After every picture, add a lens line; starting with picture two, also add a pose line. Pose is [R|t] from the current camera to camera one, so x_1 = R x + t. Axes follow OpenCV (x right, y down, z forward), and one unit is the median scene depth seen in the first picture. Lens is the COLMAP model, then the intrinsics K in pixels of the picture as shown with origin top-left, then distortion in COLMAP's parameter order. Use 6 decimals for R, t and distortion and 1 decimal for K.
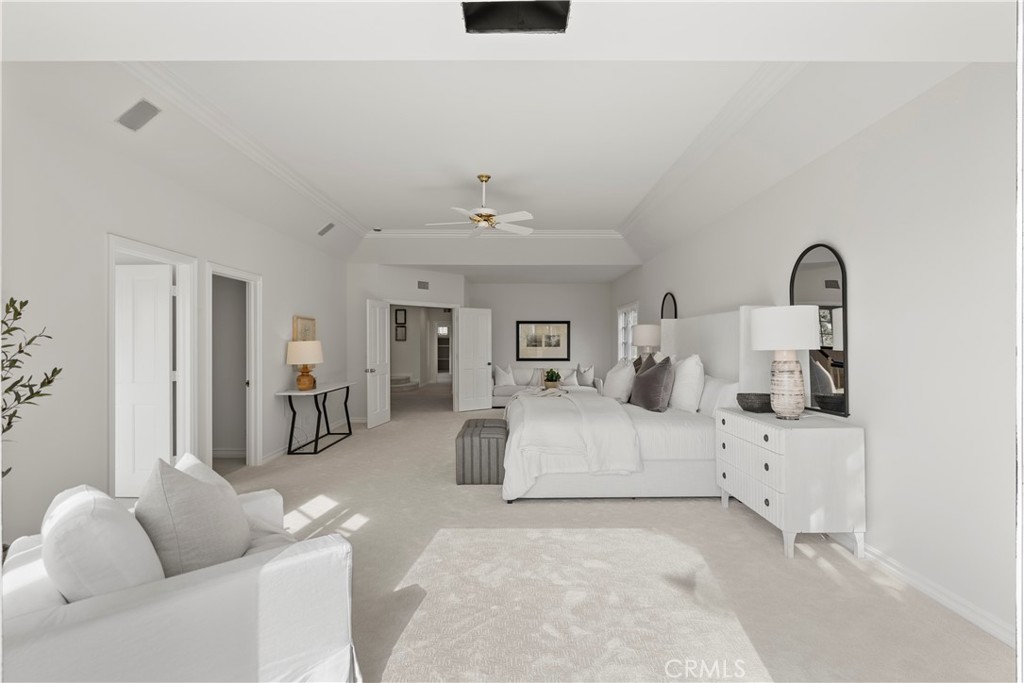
lens RADIAL K [[467.4, 0, 511.9], [0, 467.4, 341.5], [0, 0, 1]] dist [-0.003452, -0.000519]
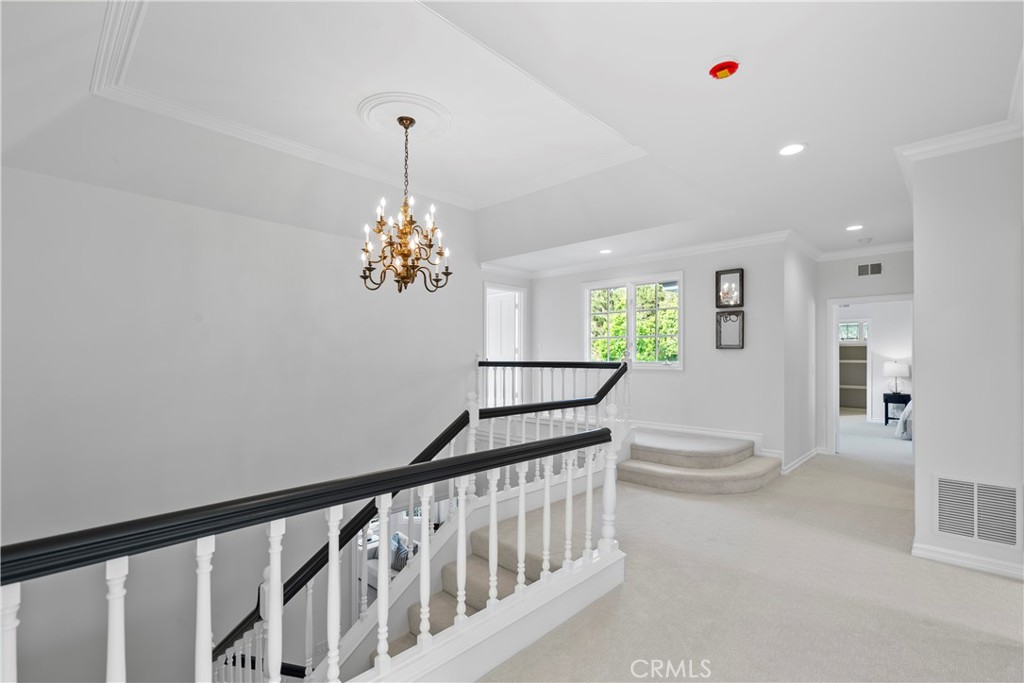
lens RADIAL K [[467.4, 0, 513.1], [0, 467.4, 351.6], [0, 0, 1]] dist [-0.003452, -0.000519]
pose [[0.723550, -0.000222, -0.690272, -0.096969], [-0.001369, 0.999998, -0.001757, 0.001298], [0.690271, 0.002216, 0.723547, 0.581872]]
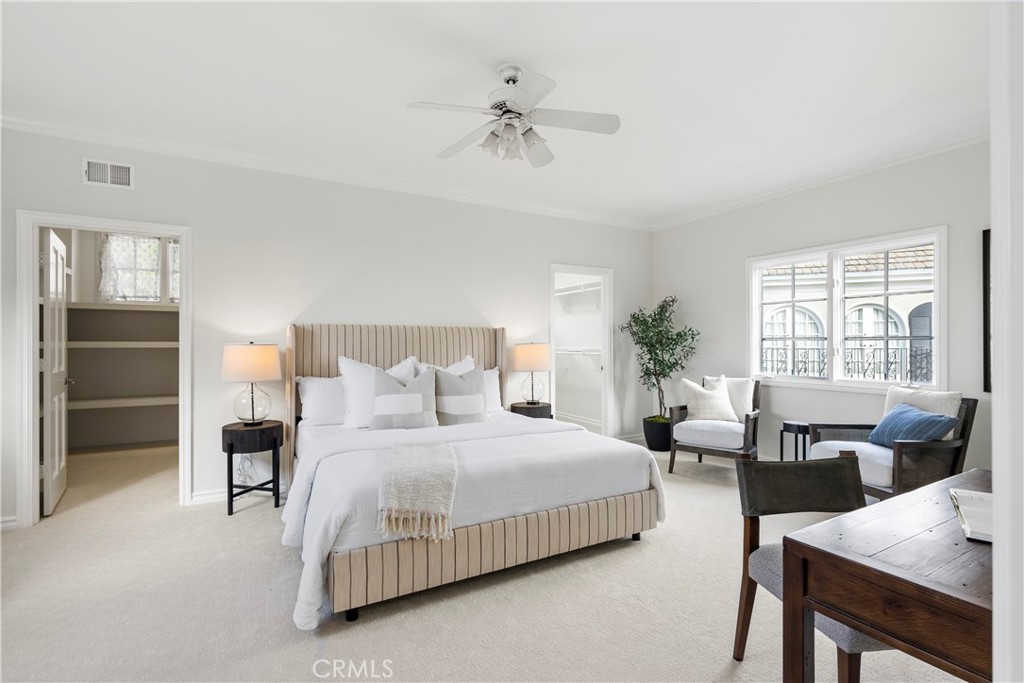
lens RADIAL K [[467.4, 0, 515.6], [0, 467.4, 348.1], [0, 0, 1]] dist [-0.003452, -0.000519]
pose [[0.869103, 0.003034, 0.494623, -0.130160], [-0.002594, 0.999995, -0.001576, 0.009154], [-0.494625, 0.000087, 0.869106, 0.865999]]
